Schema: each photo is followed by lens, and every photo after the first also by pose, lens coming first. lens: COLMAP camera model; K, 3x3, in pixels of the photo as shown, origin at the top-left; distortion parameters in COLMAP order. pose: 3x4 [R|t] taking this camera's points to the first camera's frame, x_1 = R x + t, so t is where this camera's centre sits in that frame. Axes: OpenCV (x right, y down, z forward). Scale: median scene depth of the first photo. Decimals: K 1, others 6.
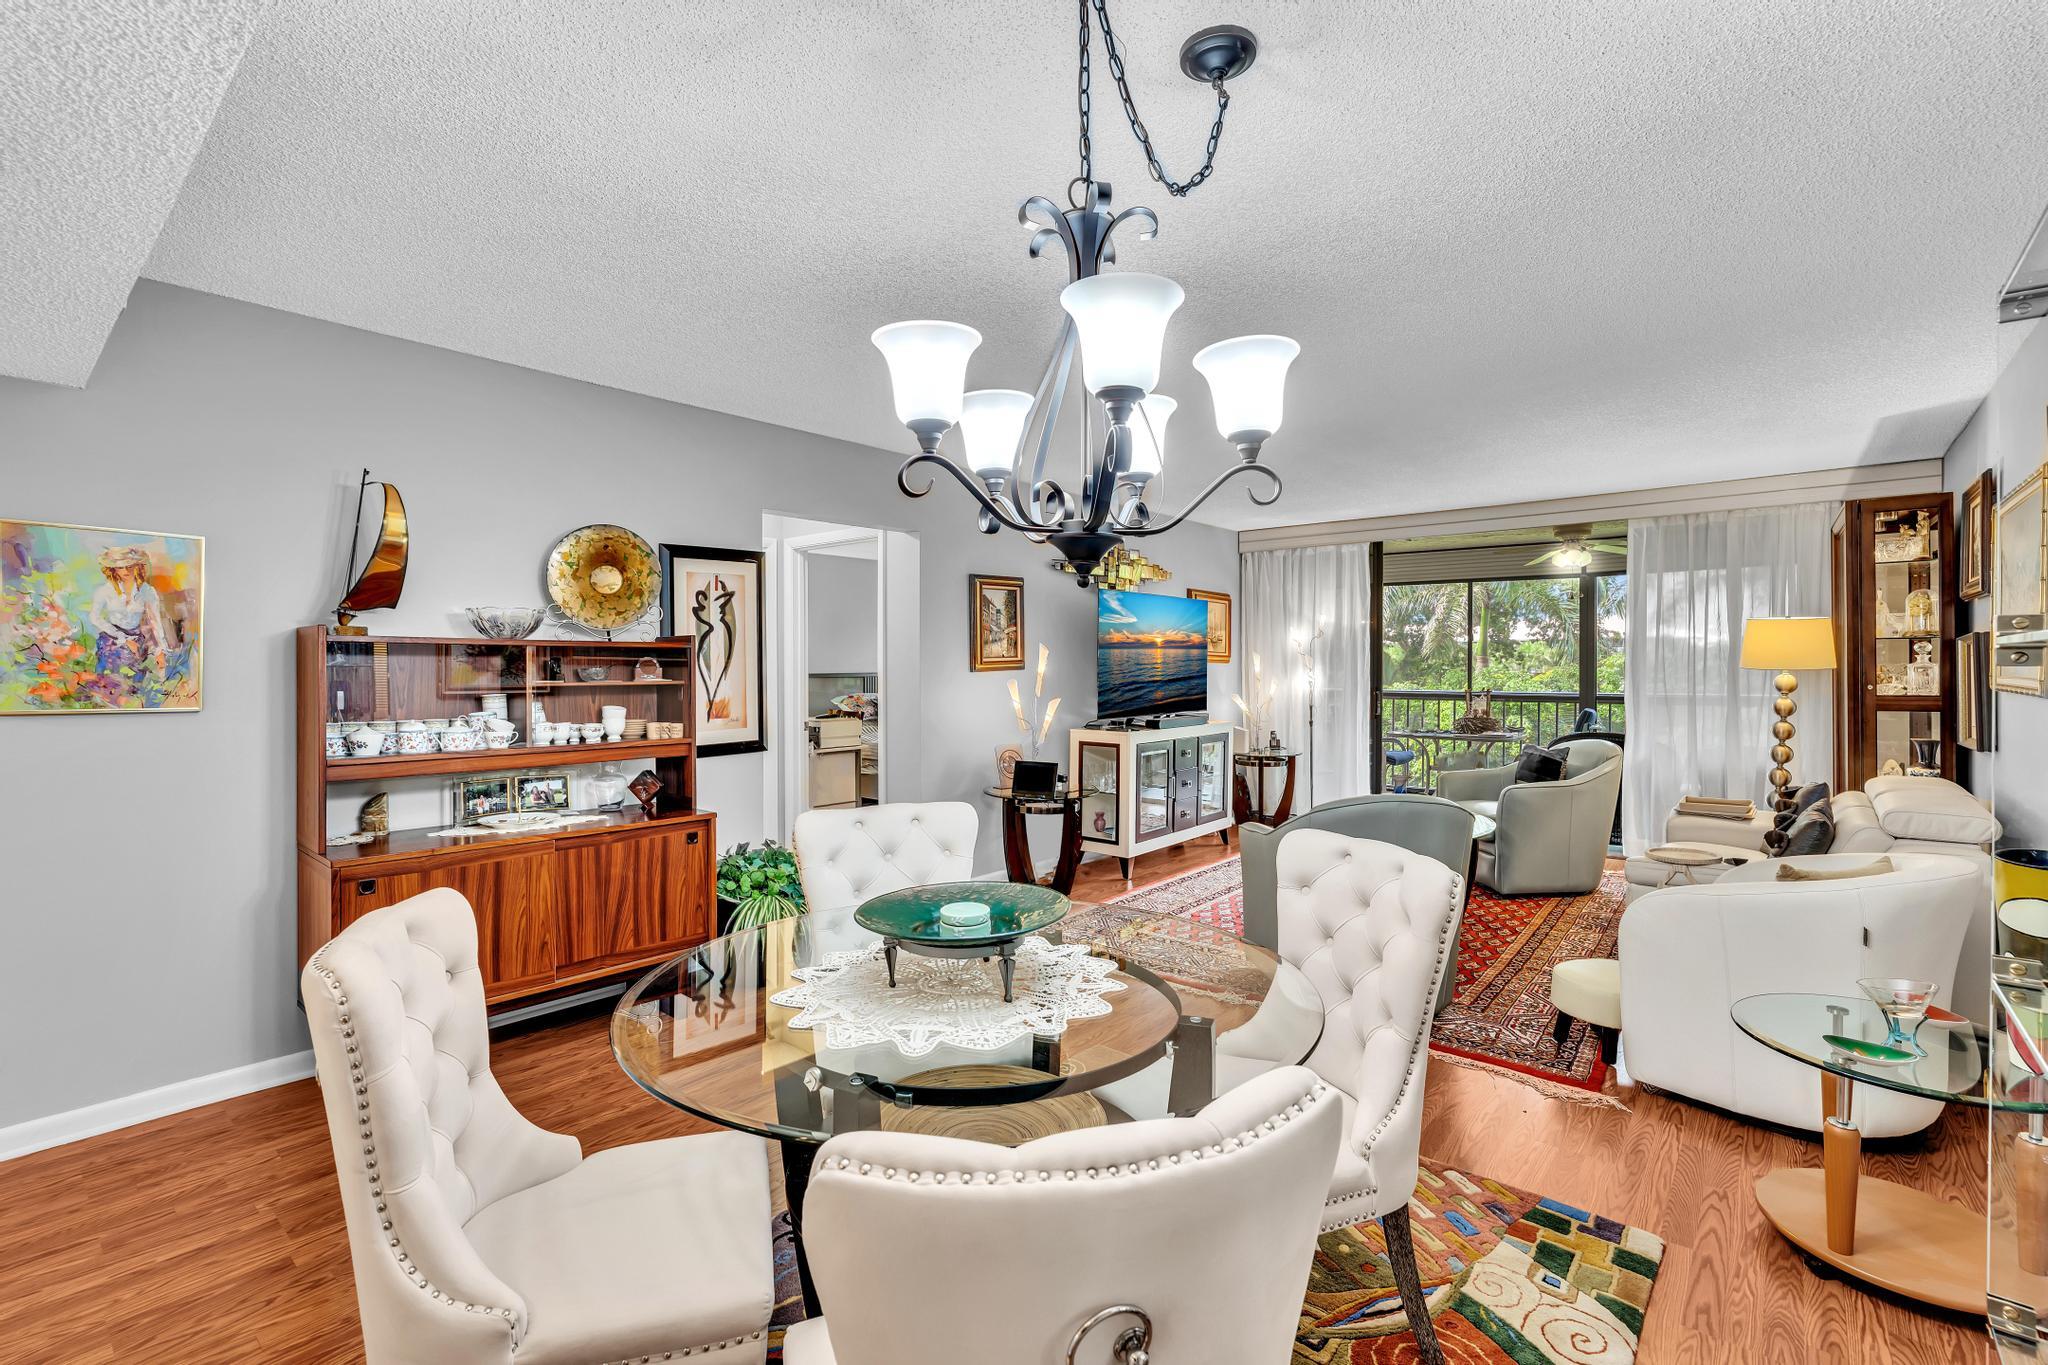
lens RADIAL K [[908.9, 0, 1026.6], [0, 908.9, 674.4], [0, 0, 1]] dist [-0.003577, 0.002428]
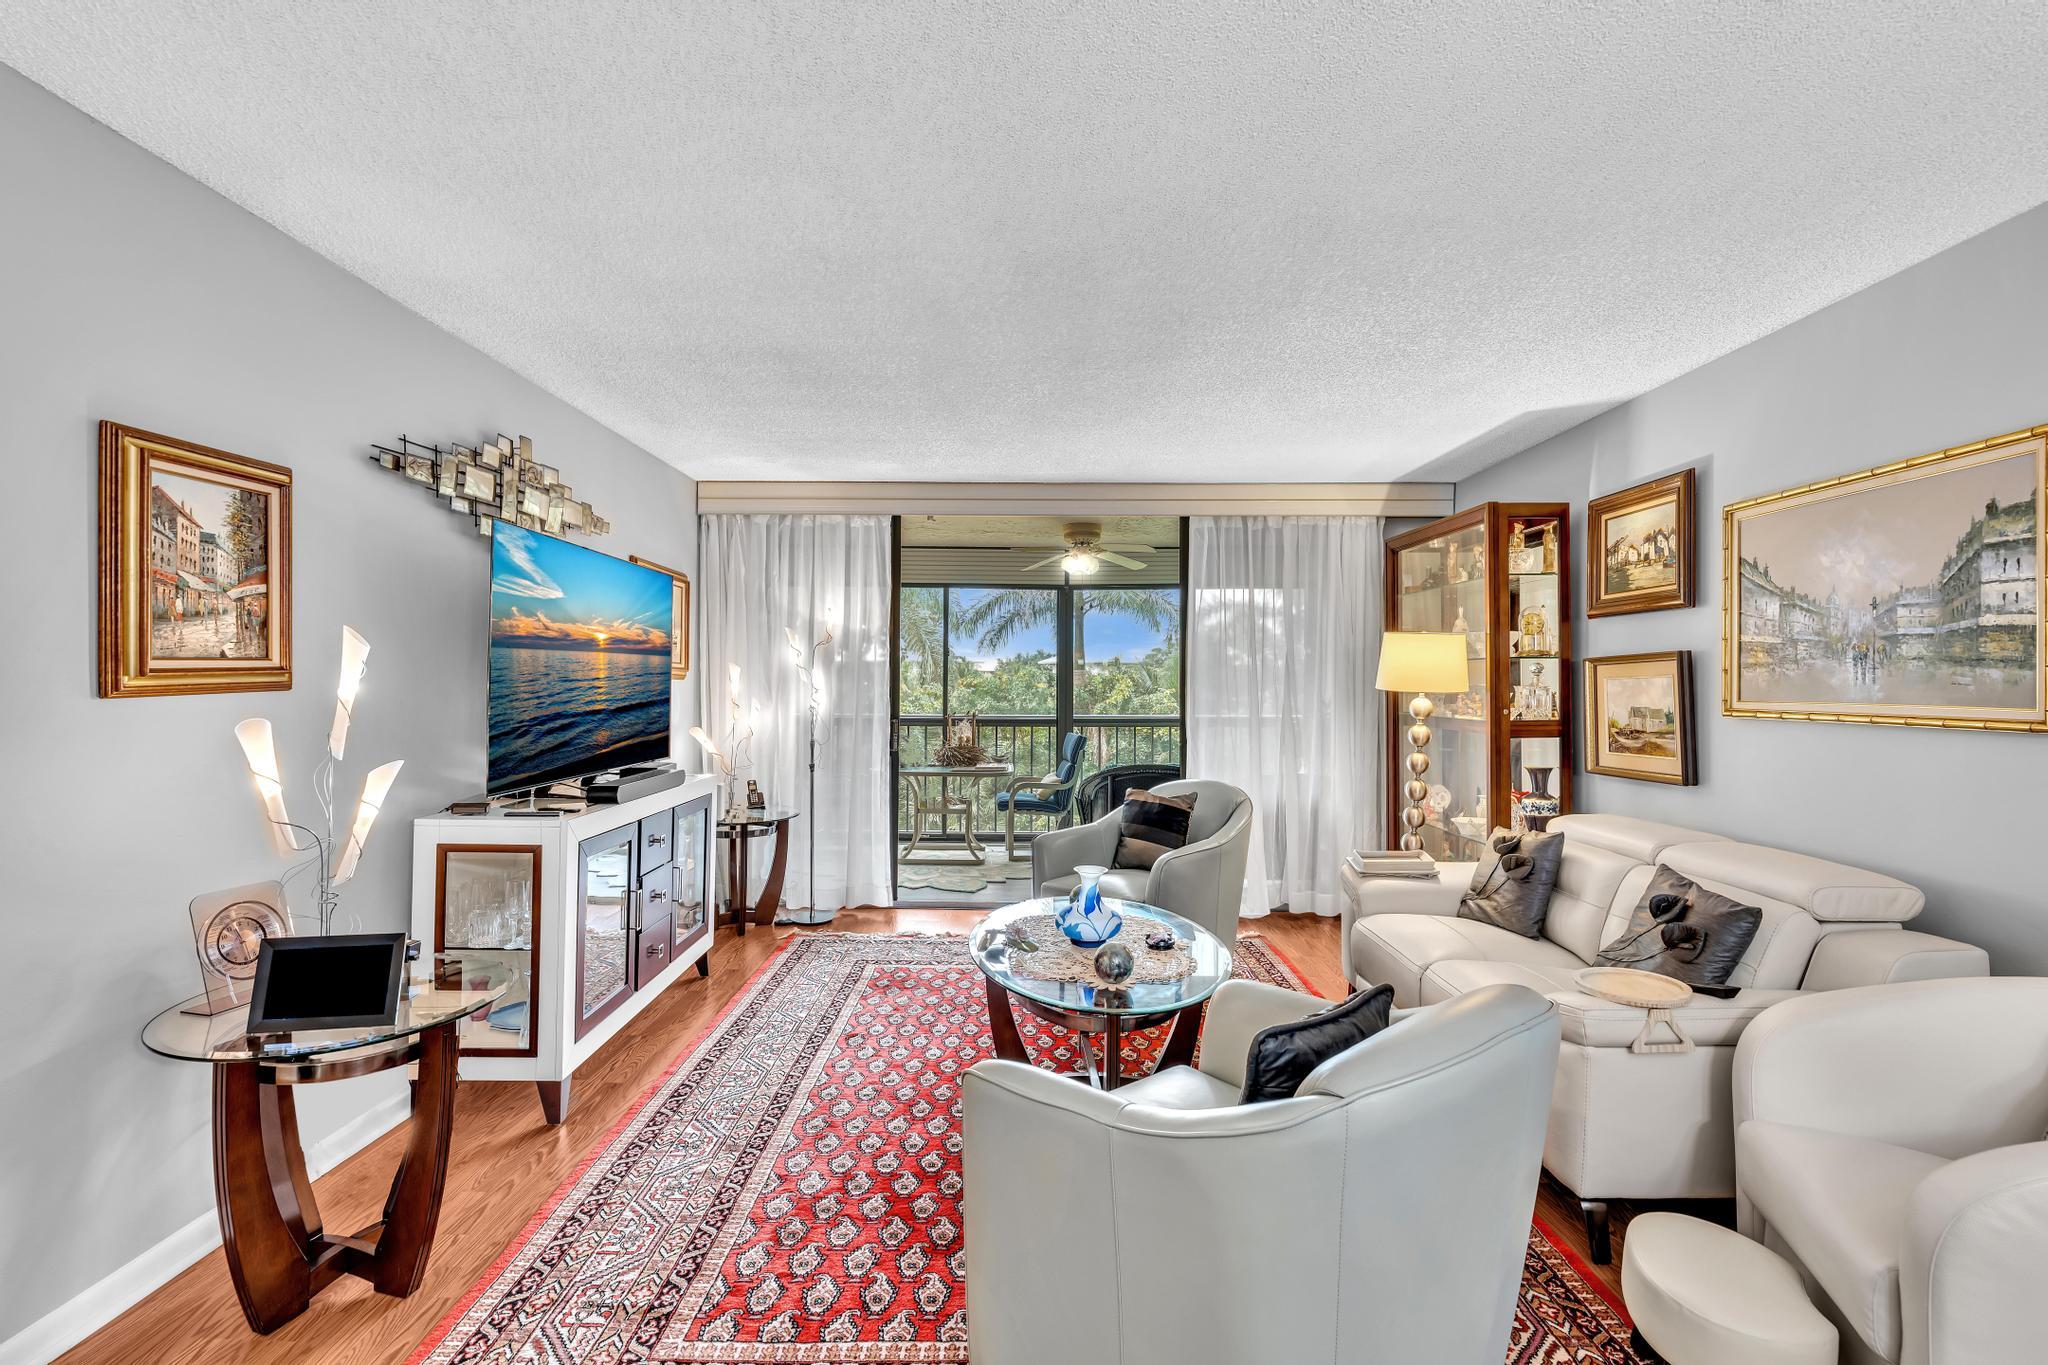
lens RADIAL K [[908.9, 0, 1014.0], [0, 908.9, 674.1], [0, 0, 1]] dist [-0.003577, 0.002428]
pose [[0.773308, 0.012365, 0.633911, -0.010198], [0.000579, 0.999796, -0.020209, -0.004176], [-0.634031, 0.015995, 0.773142, 0.498252]]
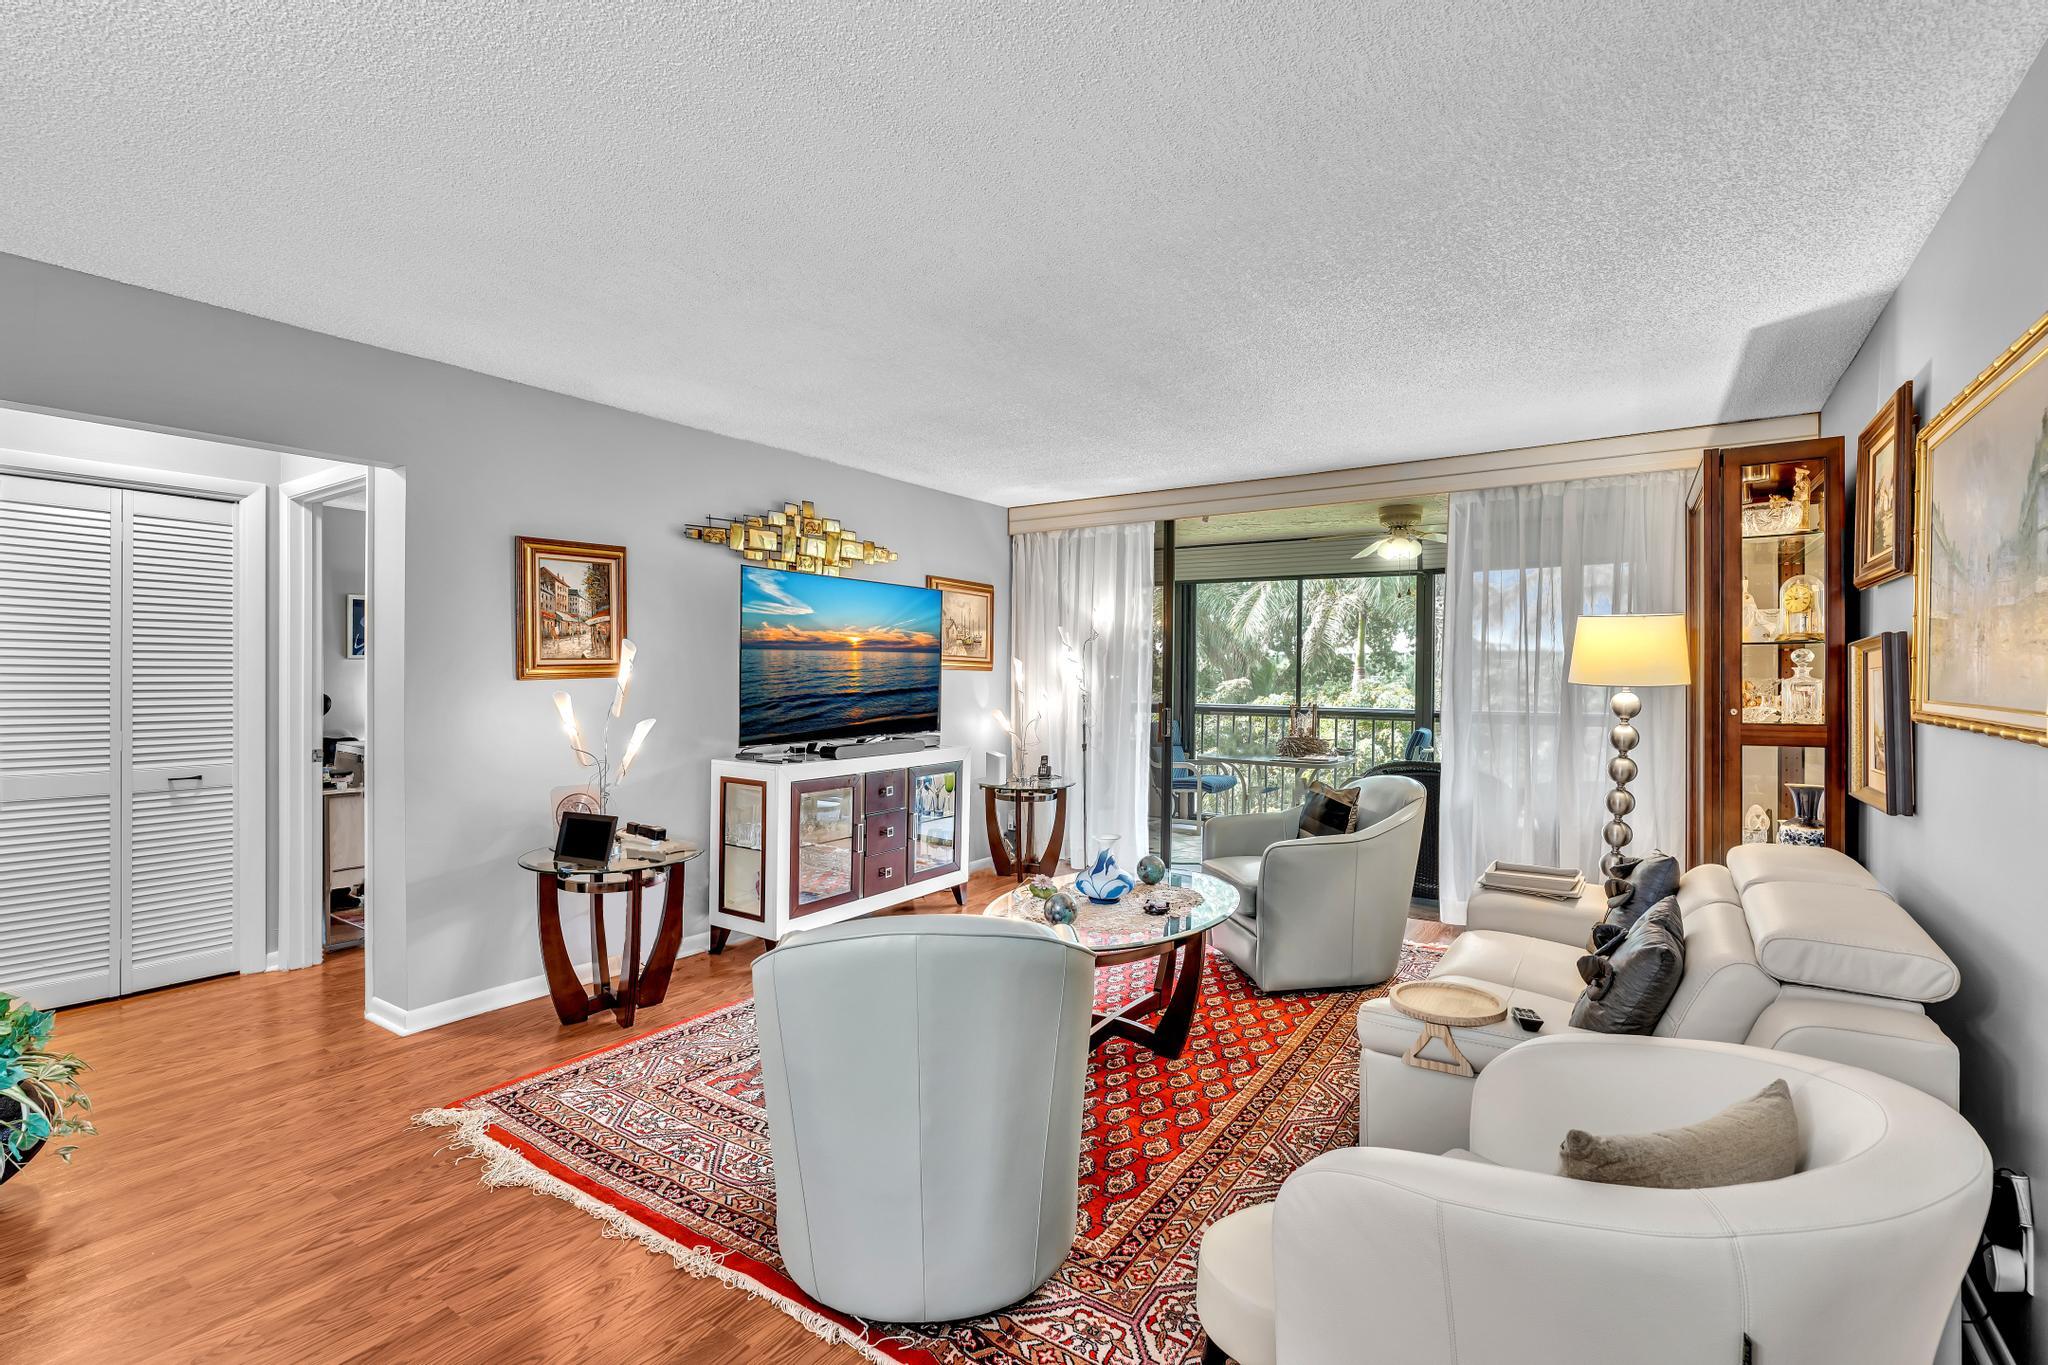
lens RADIAL K [[908.9, 0, 1030.5], [0, 908.9, 682.7], [0, 0, 1]] dist [-0.003577, 0.002428]
pose [[0.995066, 0.007933, 0.098899, 0.252659], [-0.008055, 0.999967, 0.000842, -0.004016], [-0.098889, -0.001635, 0.995097, 0.282323]]
